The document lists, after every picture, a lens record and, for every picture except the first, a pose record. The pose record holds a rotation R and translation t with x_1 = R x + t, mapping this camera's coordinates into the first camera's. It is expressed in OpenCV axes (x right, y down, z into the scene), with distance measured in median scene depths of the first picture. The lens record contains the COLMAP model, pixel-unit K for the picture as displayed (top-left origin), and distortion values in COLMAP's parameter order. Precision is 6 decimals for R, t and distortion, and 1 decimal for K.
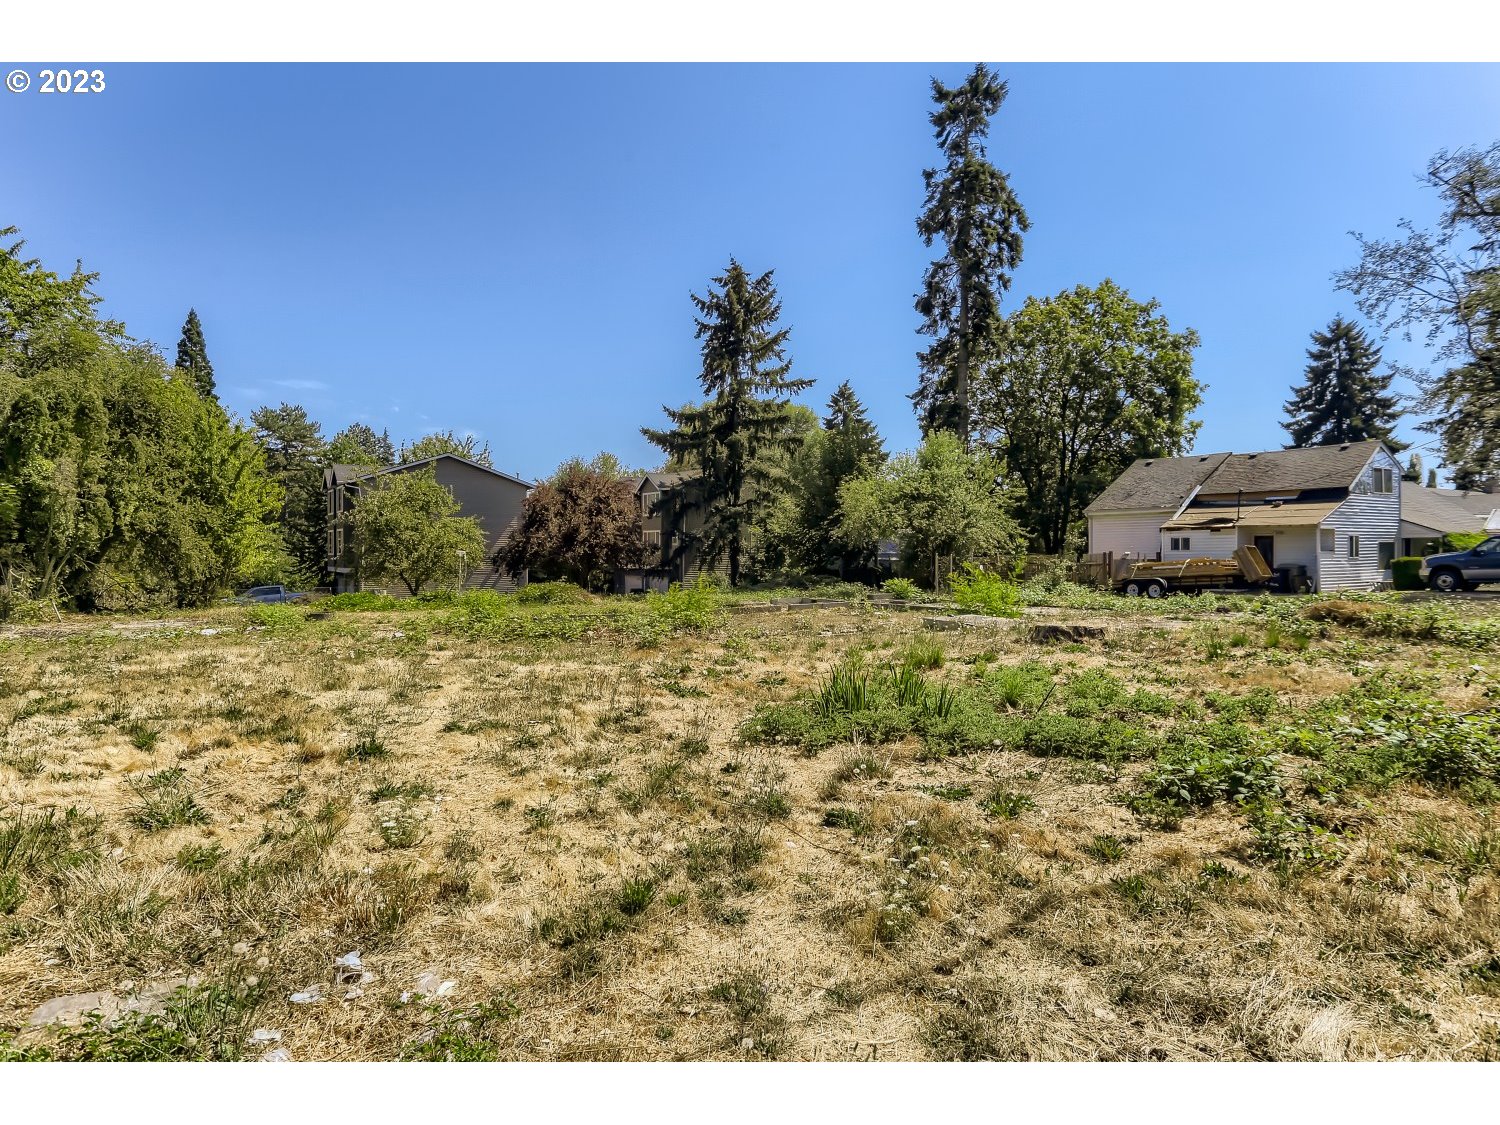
lens RADIAL K [[876.7, 0, 731.5], [0, 876.7, 552.3], [0, 0, 1]] dist [-0.011349, 0.018209]
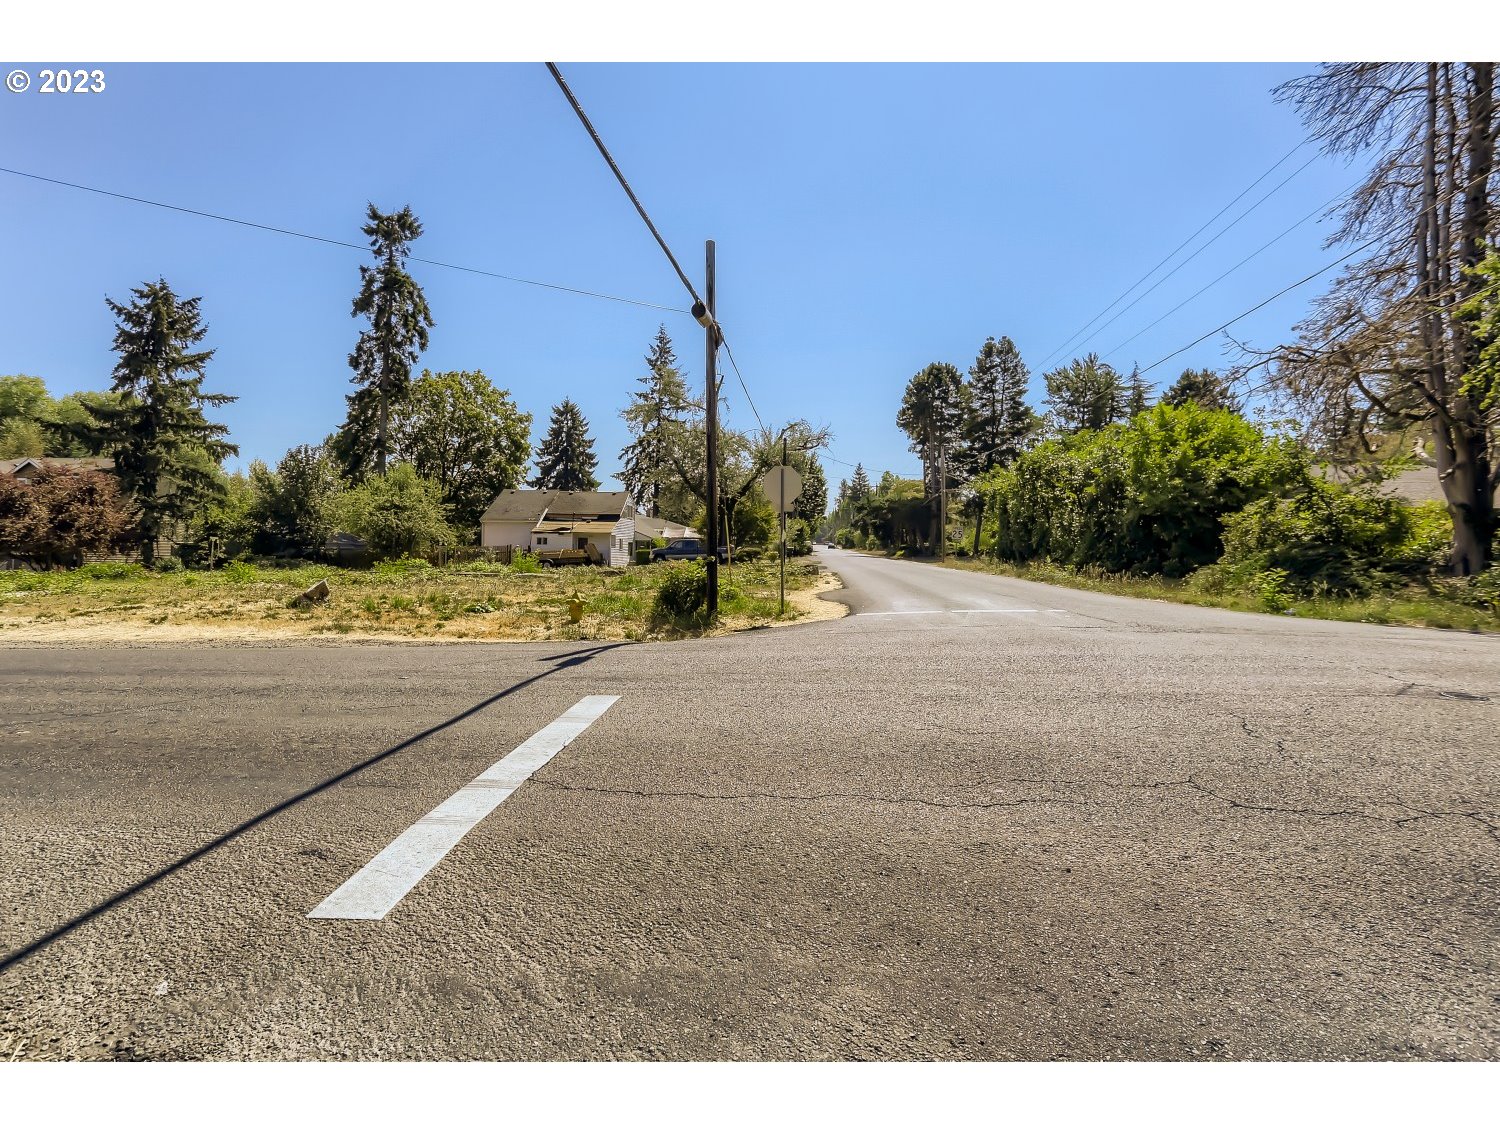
lens RADIAL K [[740.7, 0, 736.2], [0, 740.7, 531.9], [0, 0, 1]] dist [-0.004346, 0.003878]
pose [[0.636533, 0.025861, 0.770816, -0.290915], [-0.013418, 0.999658, -0.022458, 0.000451], [-0.771133, 0.003952, 0.636662, -0.195275]]
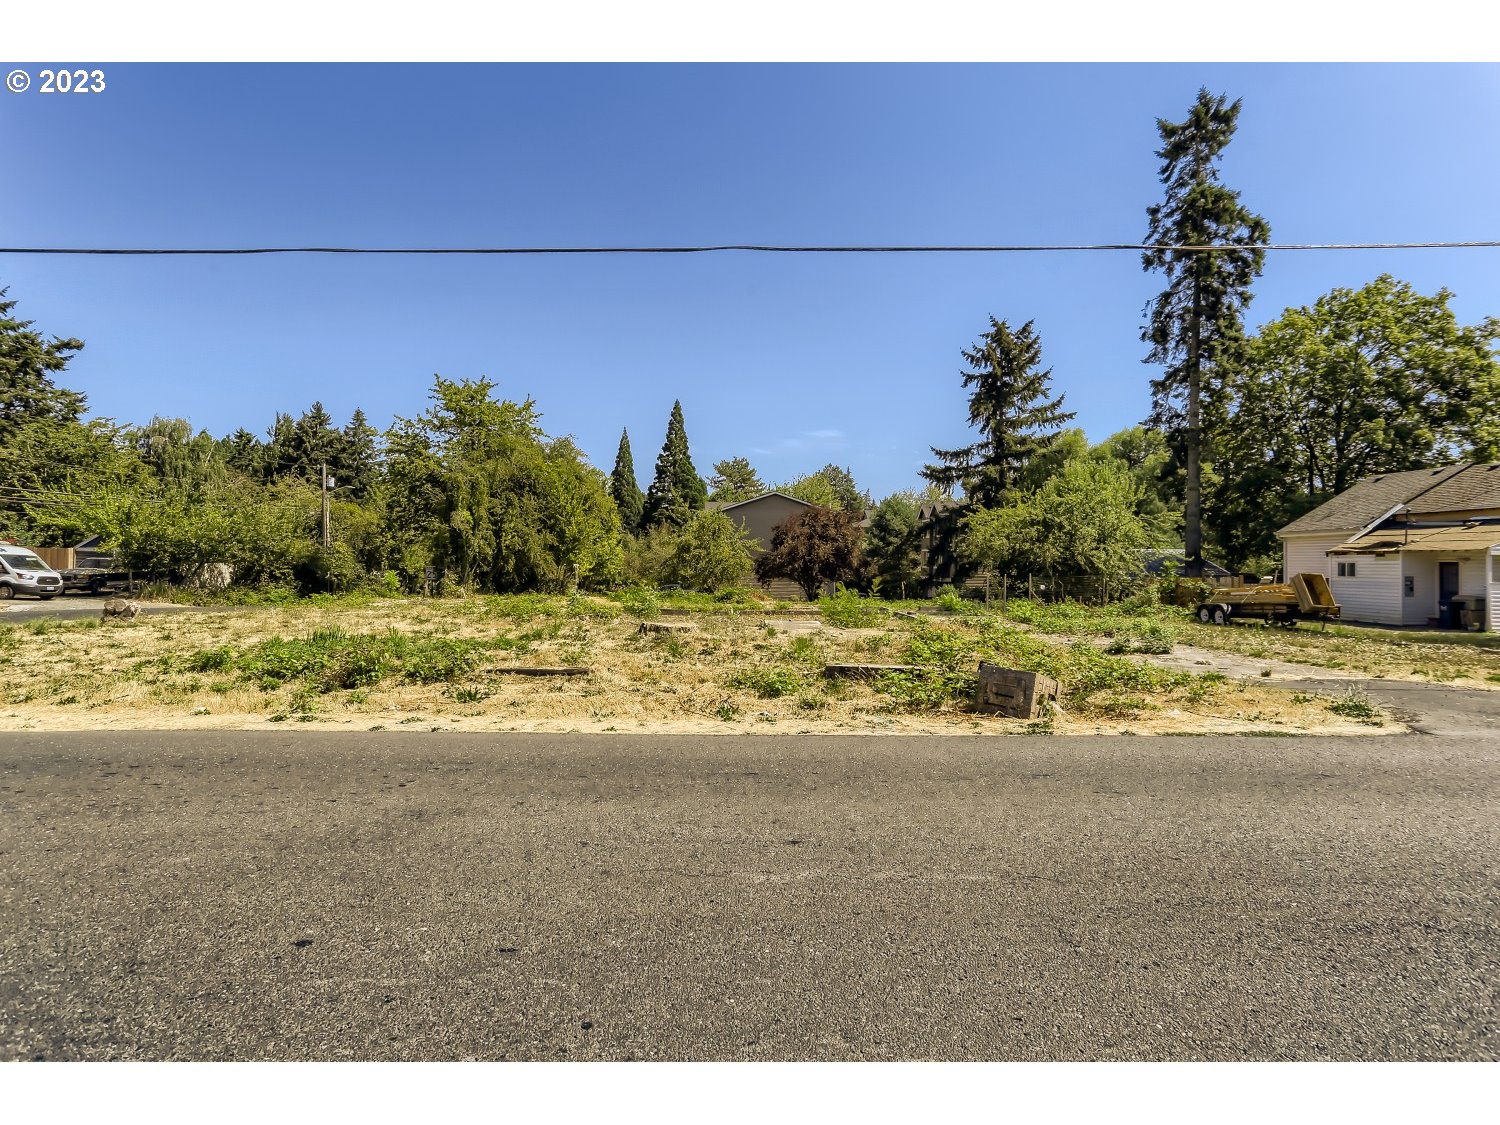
lens RADIAL K [[721.4, 0, 736.6], [0, 721.4, 553.5], [0, 0, 1]] dist [-0.023938, 0.012725]
pose [[0.837500, 0.009752, -0.546351, 0.278920], [-0.016021, 0.999849, -0.006711, -0.008056], [0.546203, 0.014373, 0.837530, 0.017184]]
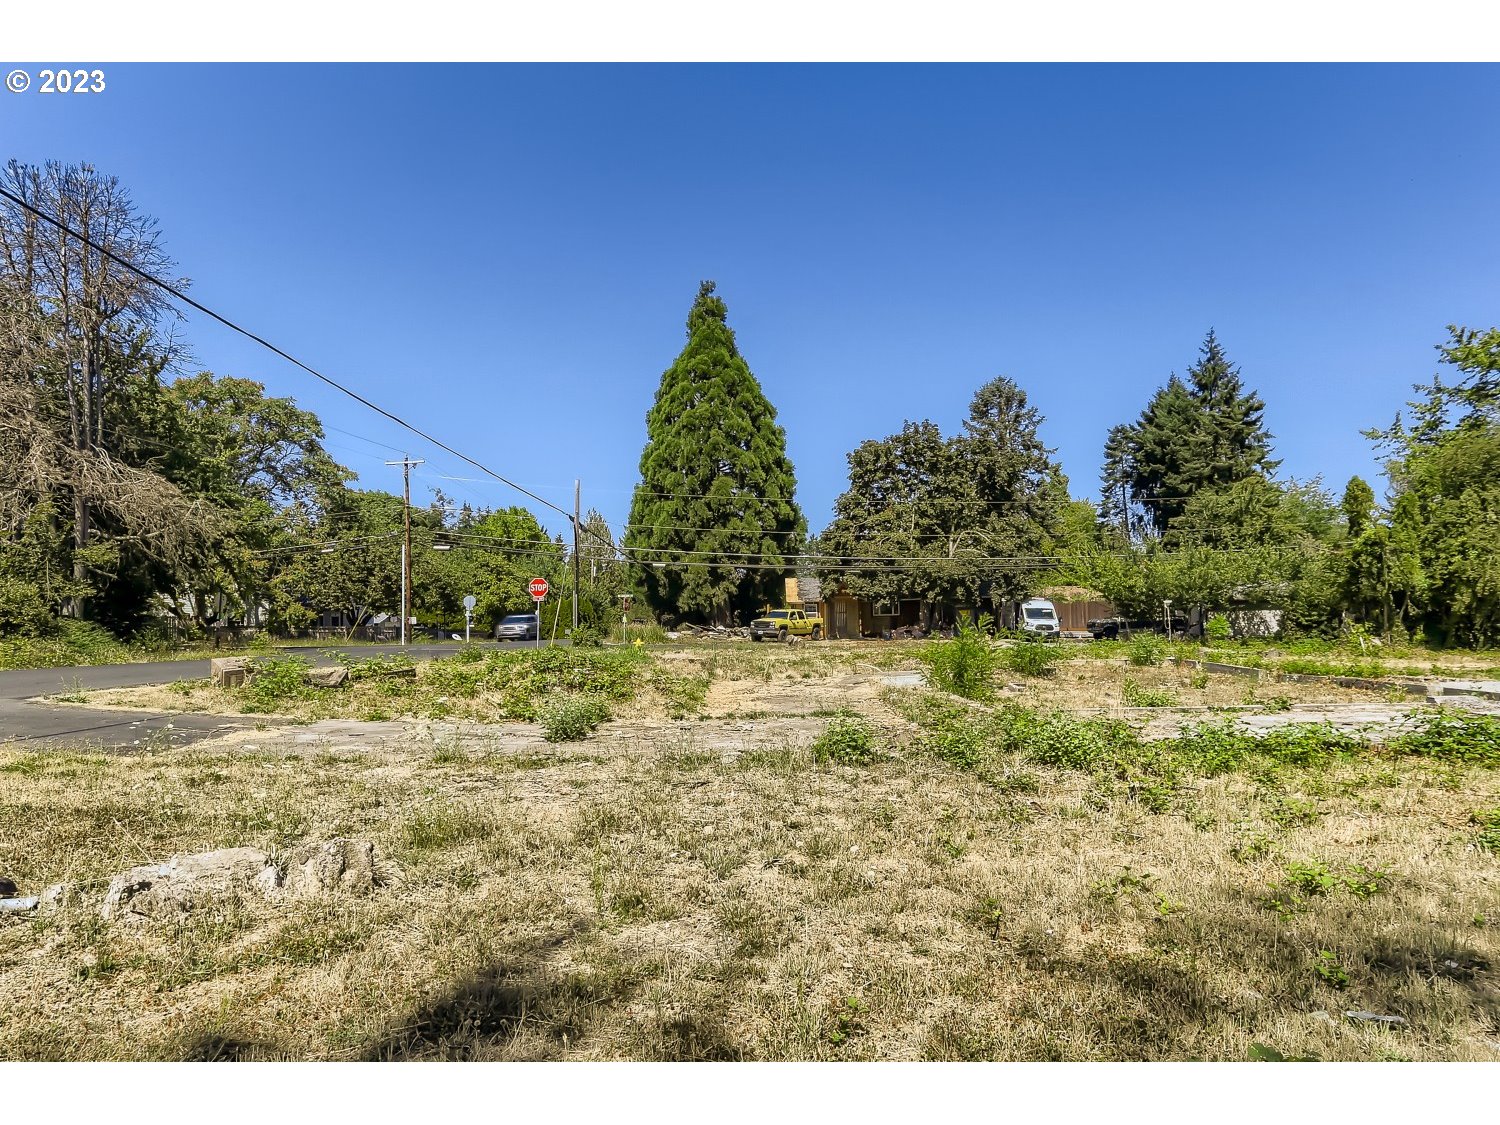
lens RADIAL K [[876.7, 0, 753.1], [0, 876.7, 585.9], [0, 0, 1]] dist [-0.011349, 0.018209]
pose [[-0.553366, -0.020350, -0.832690, 0.434515], [0.019189, 0.999125, -0.037169, 0.005482], [0.832717, -0.036547, -0.552491, 0.497285]]
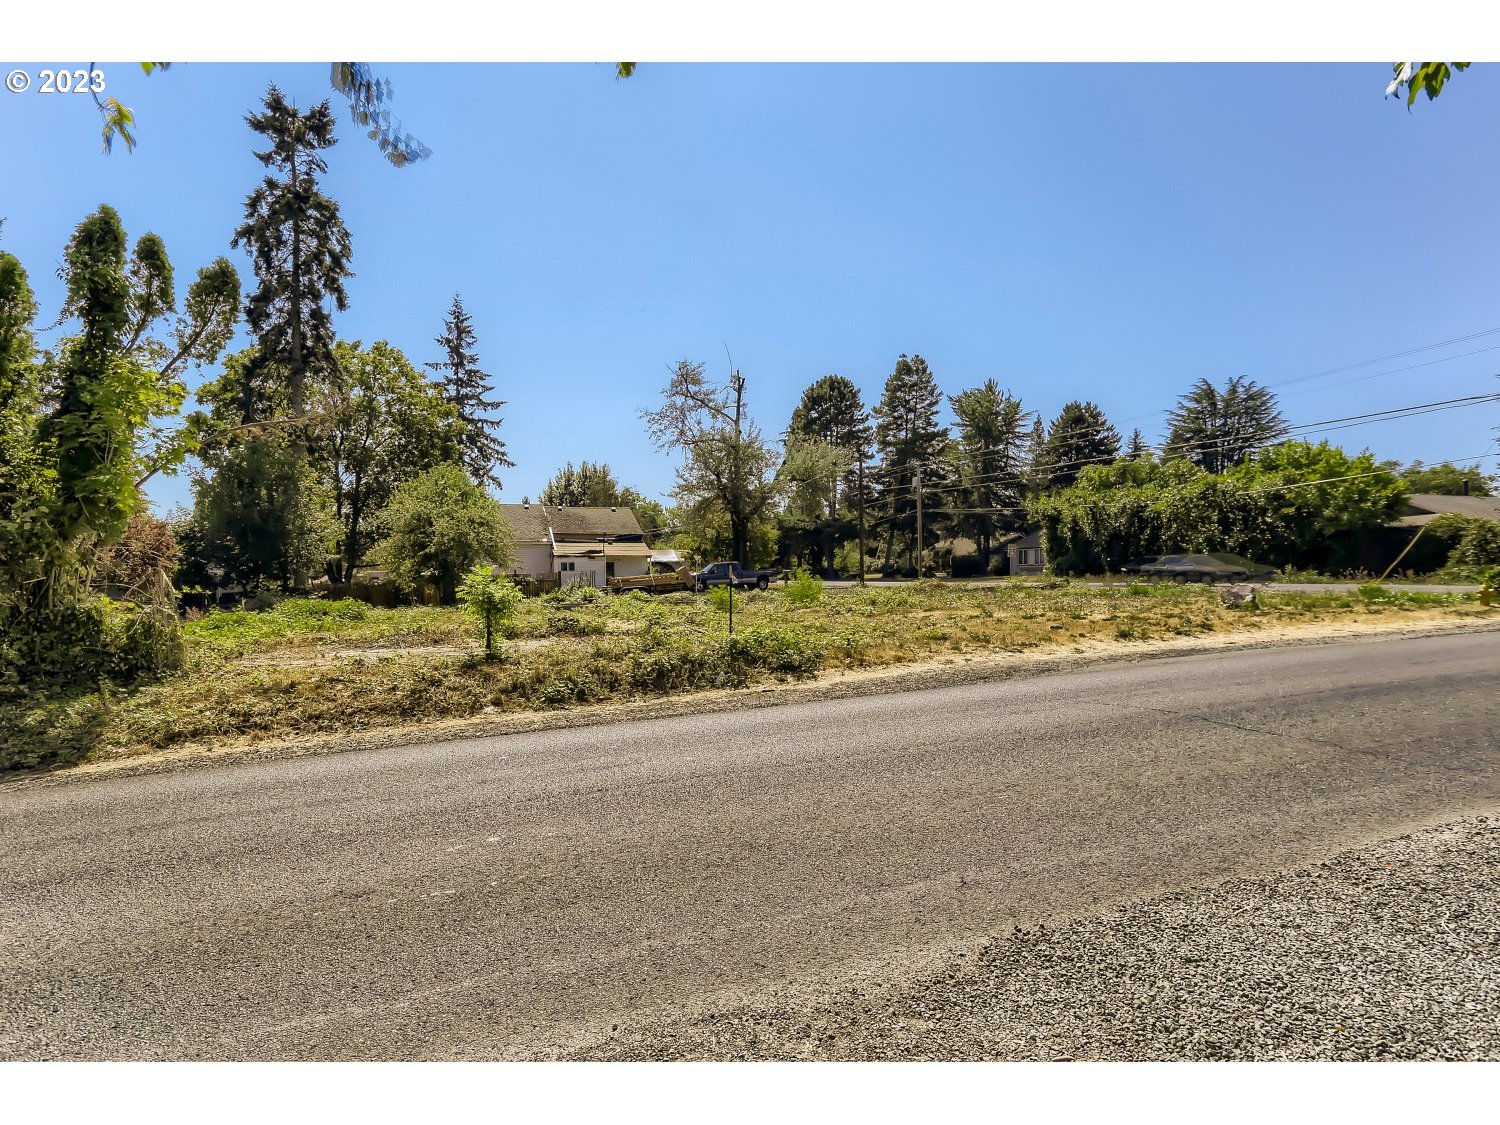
lens RADIAL K [[876.7, 0, 725.9], [0, 876.7, 615.8], [0, 0, 1]] dist [-0.011349, 0.018209]
pose [[0.237146, -0.040690, 0.970621, -0.613616], [0.013059, 0.999166, 0.038696, 0.013732], [-0.971386, 0.003499, 0.237480, 0.286478]]
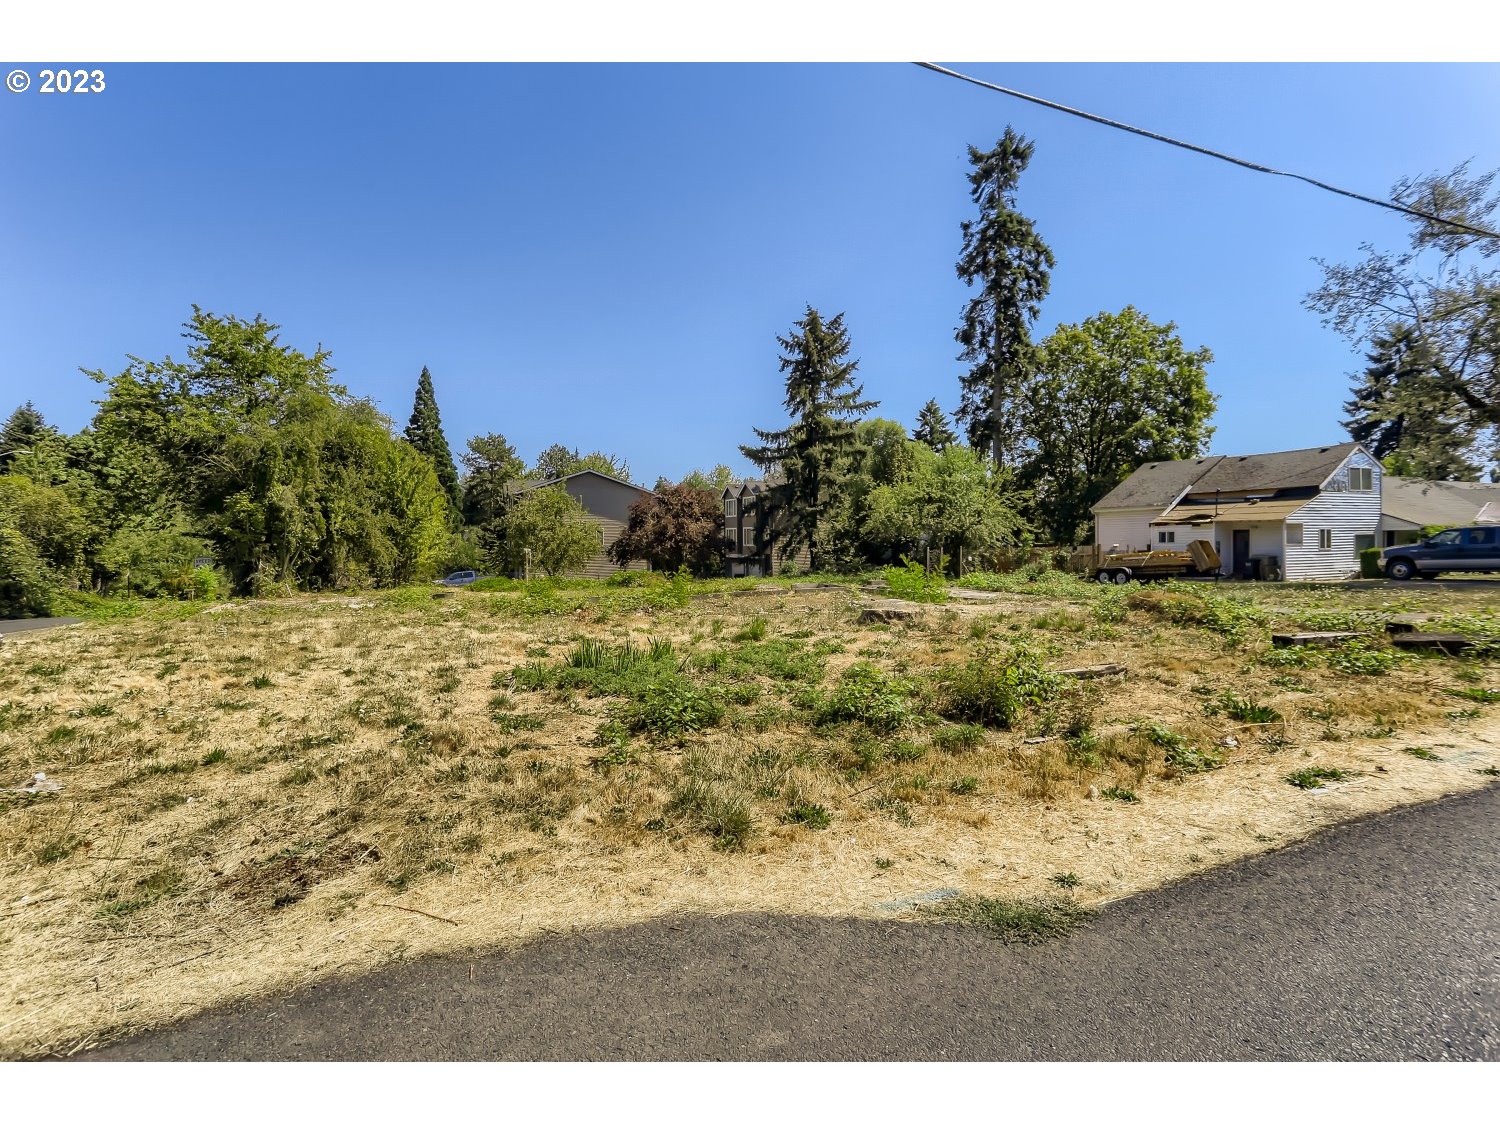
lens RADIAL K [[721.4, 0, 732.4], [0, 721.4, 553.6], [0, 0, 1]] dist [-0.023938, 0.012725]
pose [[0.984098, -0.002836, -0.177604, 0.085226], [0.005694, 0.999862, 0.015580, -0.004148], [0.177536, -0.016344, 0.983979, -0.020688]]
